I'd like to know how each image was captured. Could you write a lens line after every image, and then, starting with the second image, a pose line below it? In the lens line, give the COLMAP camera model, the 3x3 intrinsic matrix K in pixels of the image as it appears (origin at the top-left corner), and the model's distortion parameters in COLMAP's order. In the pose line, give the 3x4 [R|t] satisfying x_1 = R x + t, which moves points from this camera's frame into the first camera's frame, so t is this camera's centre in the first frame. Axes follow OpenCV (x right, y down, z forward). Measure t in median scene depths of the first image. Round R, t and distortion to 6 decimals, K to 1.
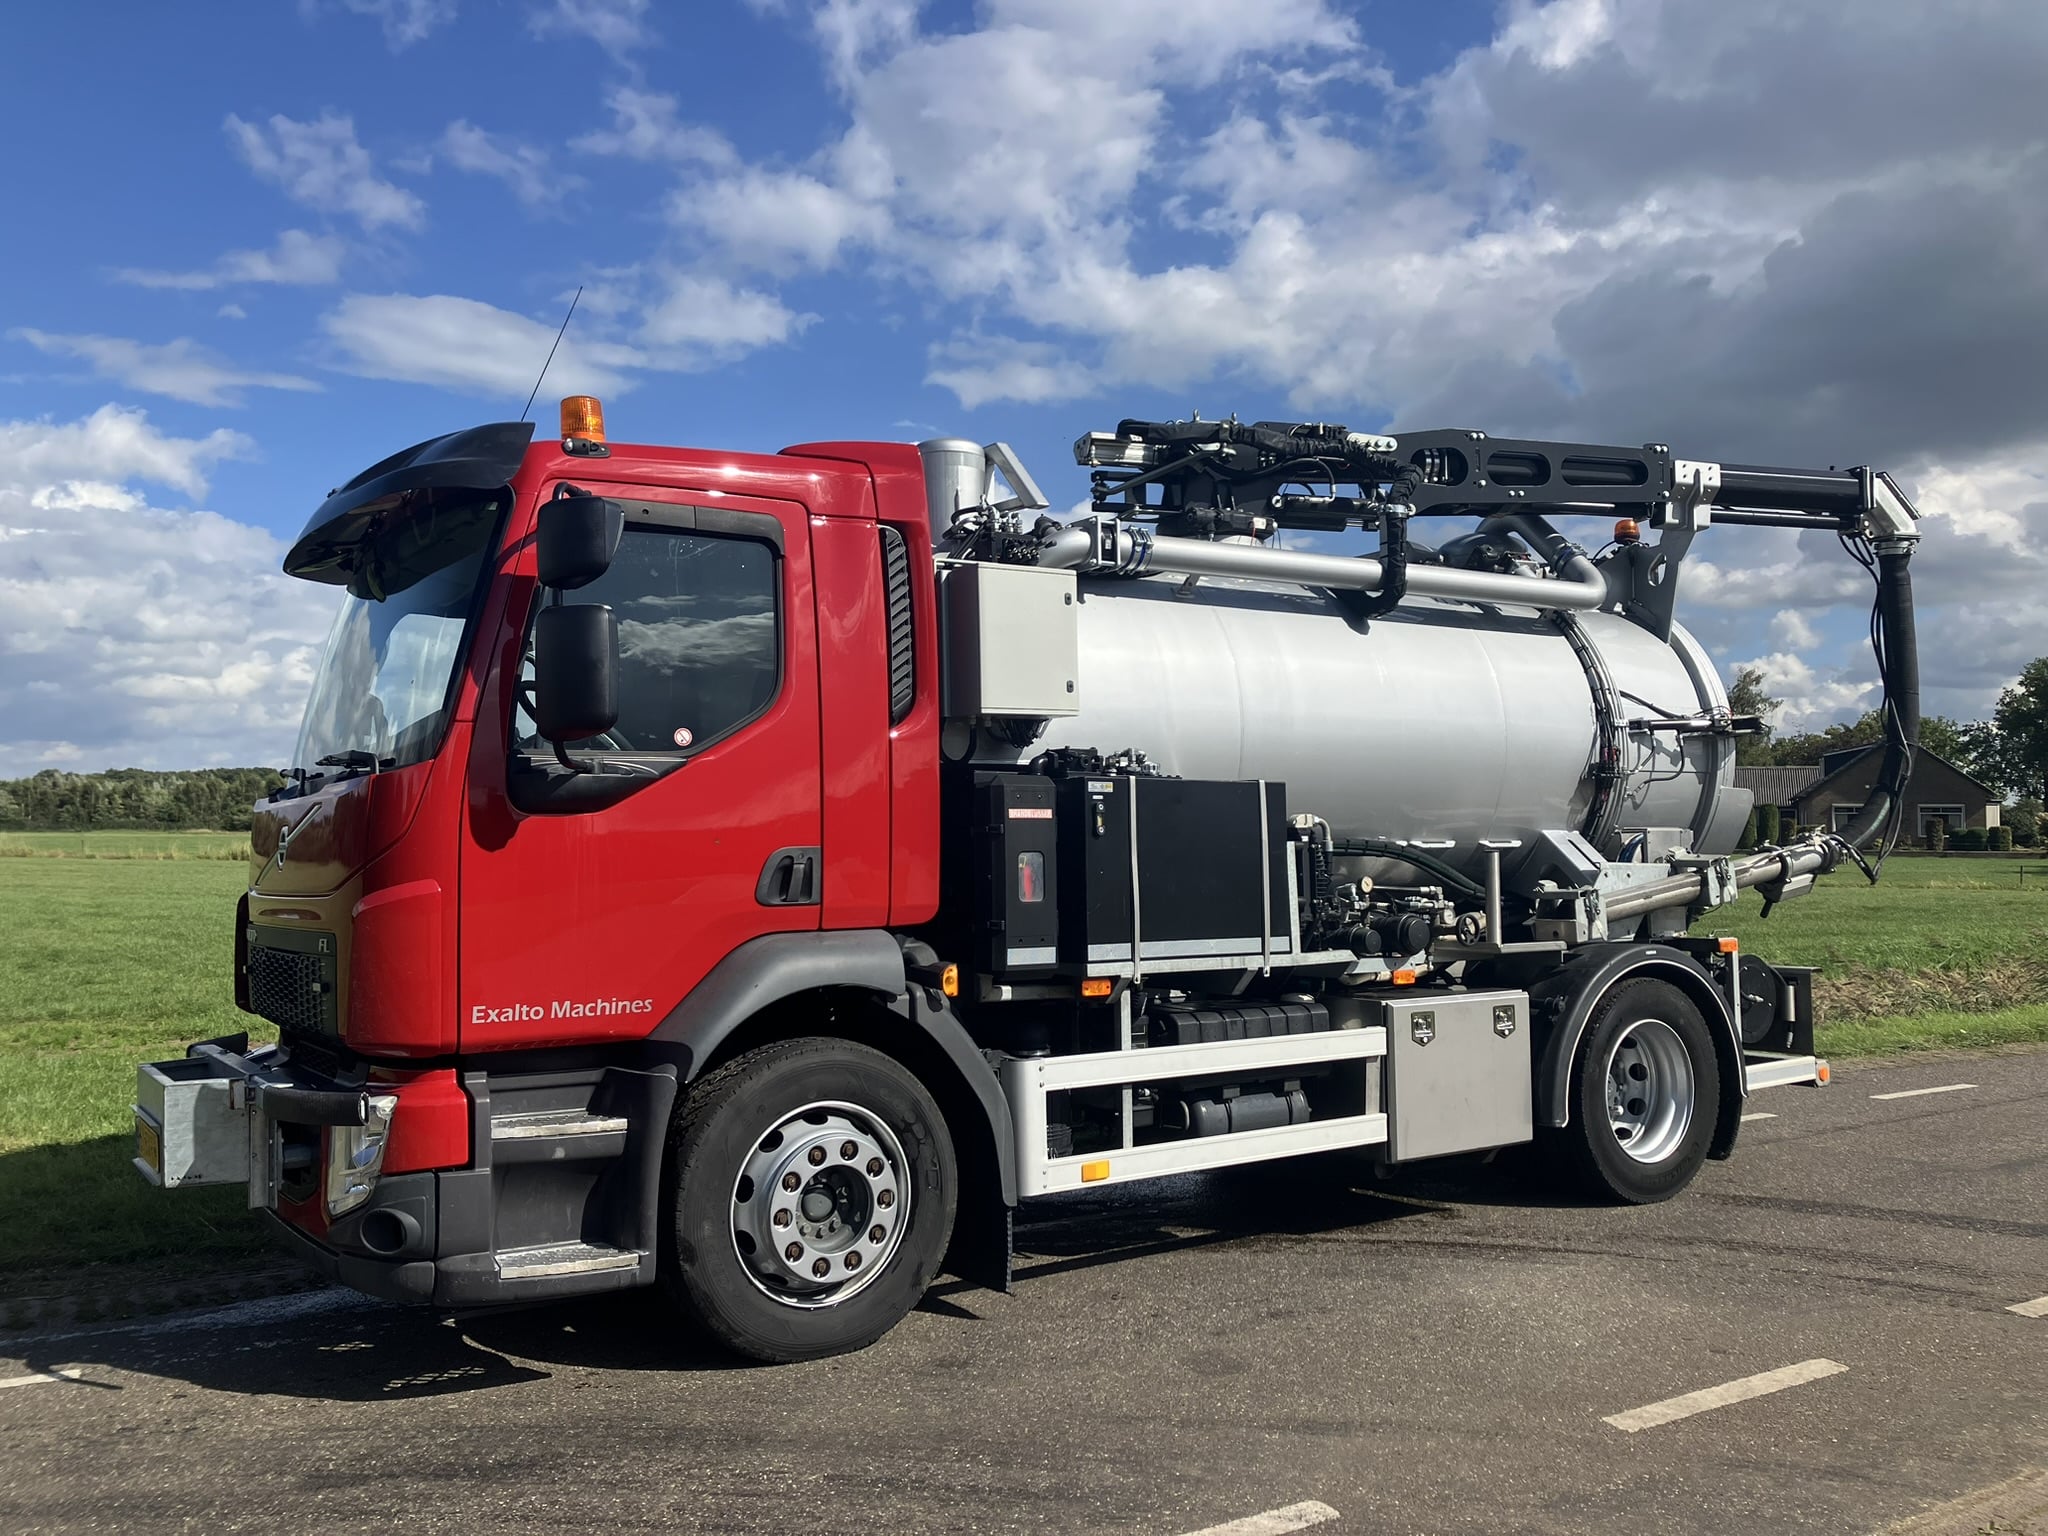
lens RADIAL K [[1682.7, 0, 1035.8], [0, 1682.7, 765.7], [0, 0, 1]] dist [0.032550, -0.034572]
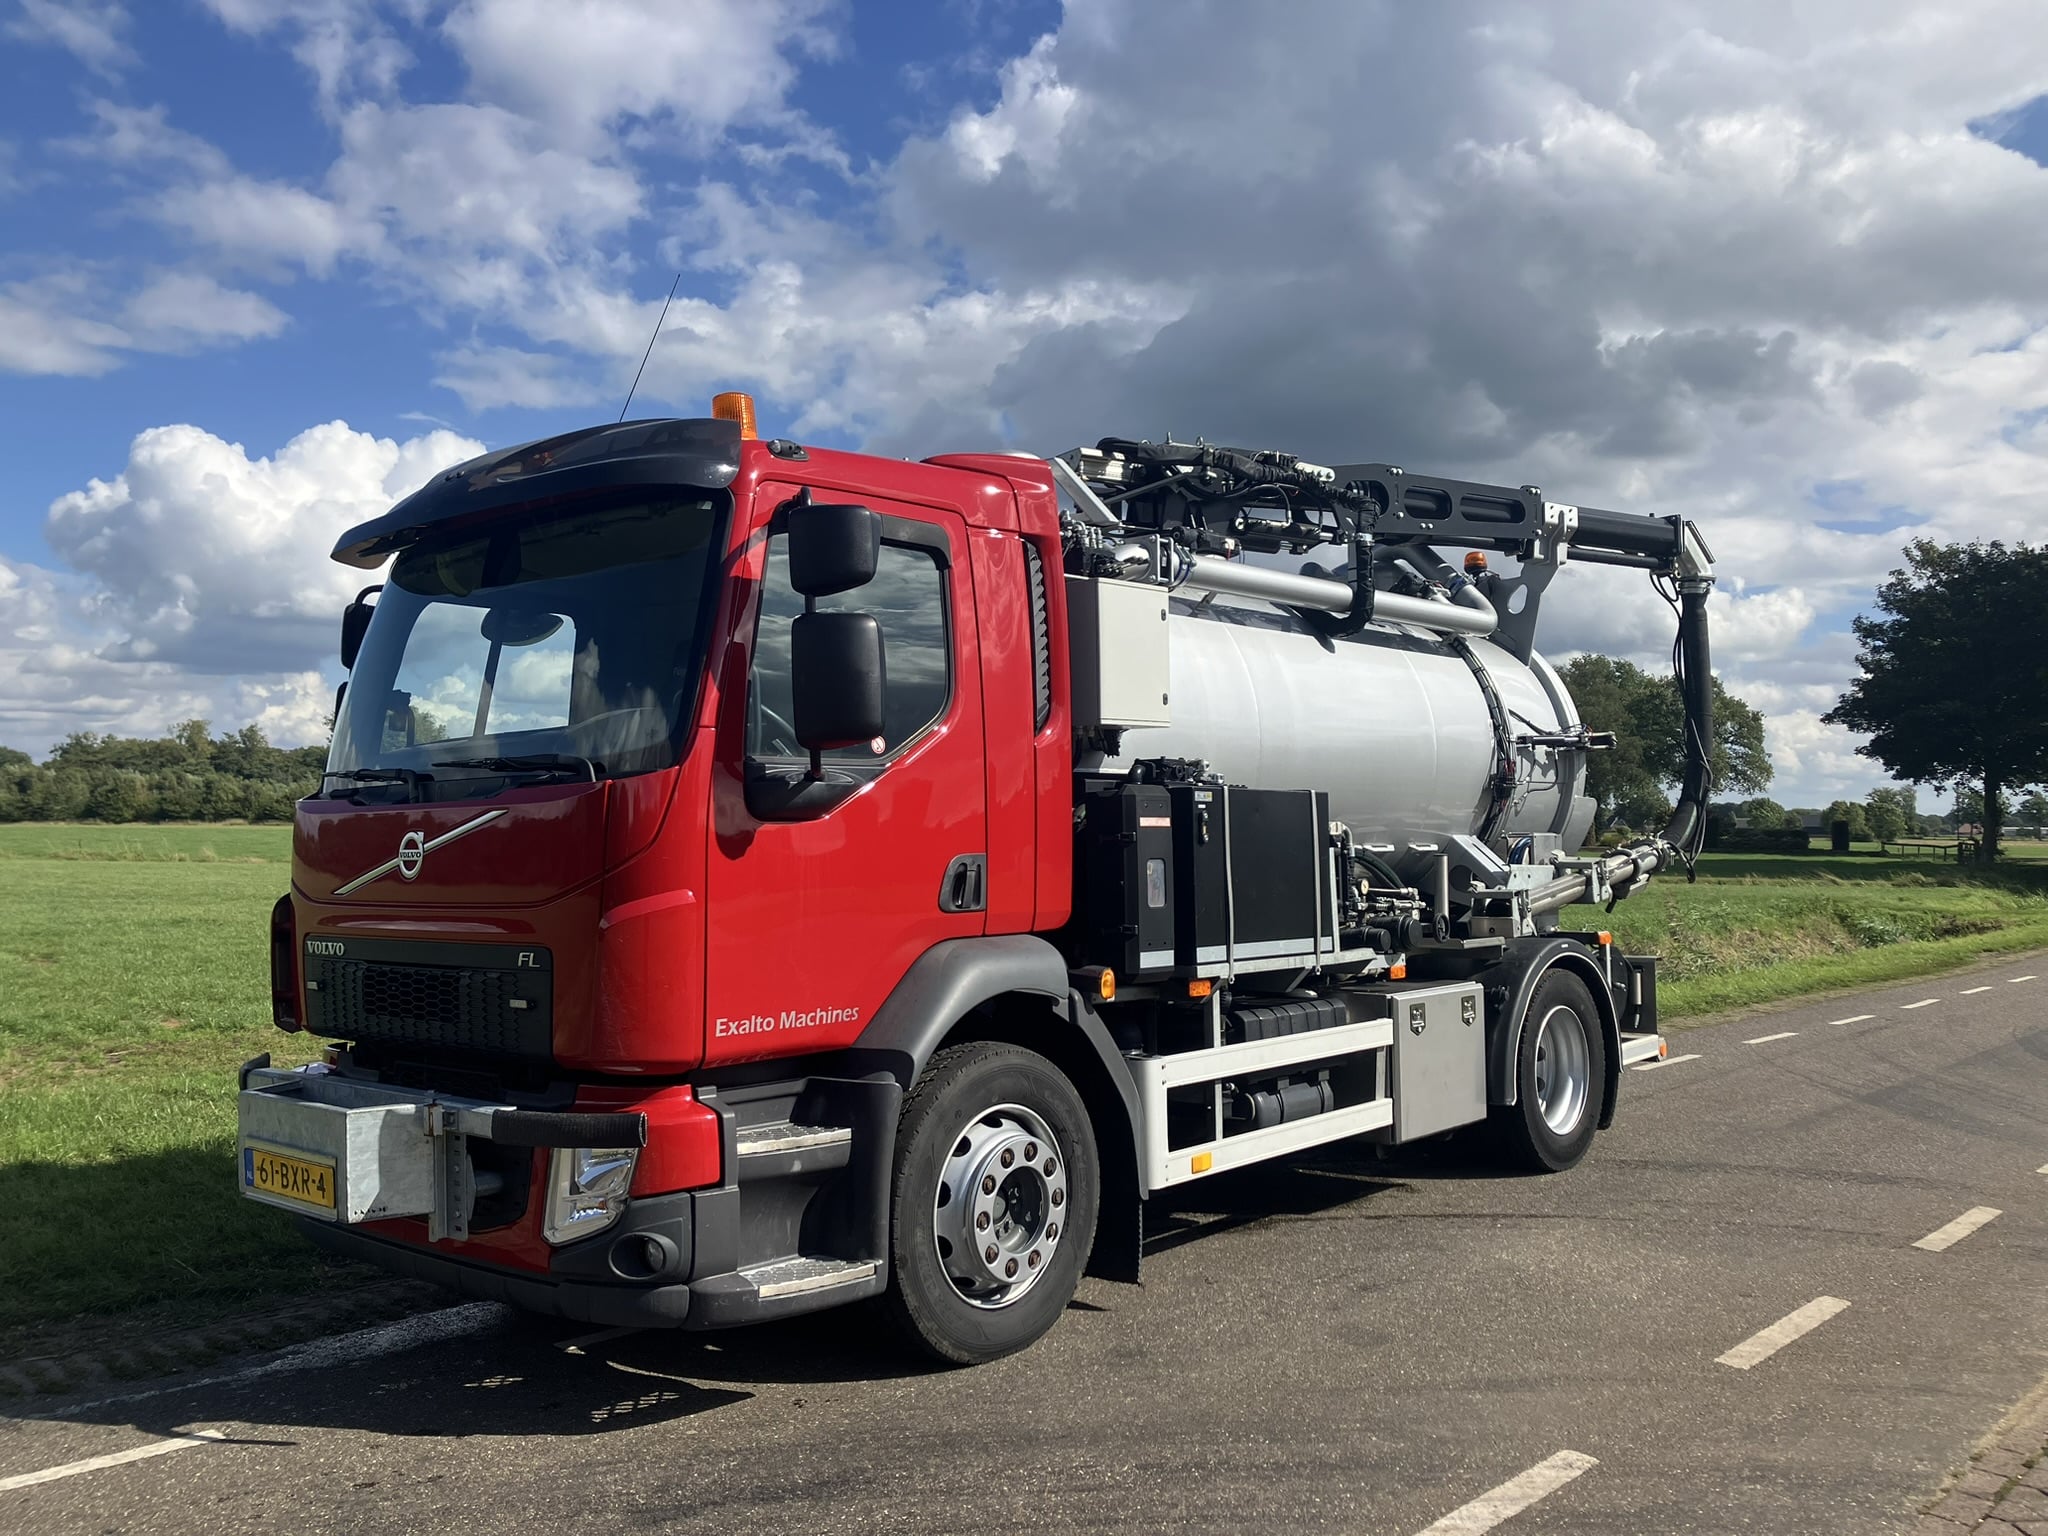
lens RADIAL K [[1682.7, 0, 1016.0], [0, 1682.7, 762.8], [0, 0, 1]] dist [0.032550, -0.034572]
pose [[0.969006, 0.014165, 0.246630, -0.359595], [-0.014966, 0.999887, 0.001375, -0.008654], [-0.246583, -0.005023, 0.969109, 0.012973]]
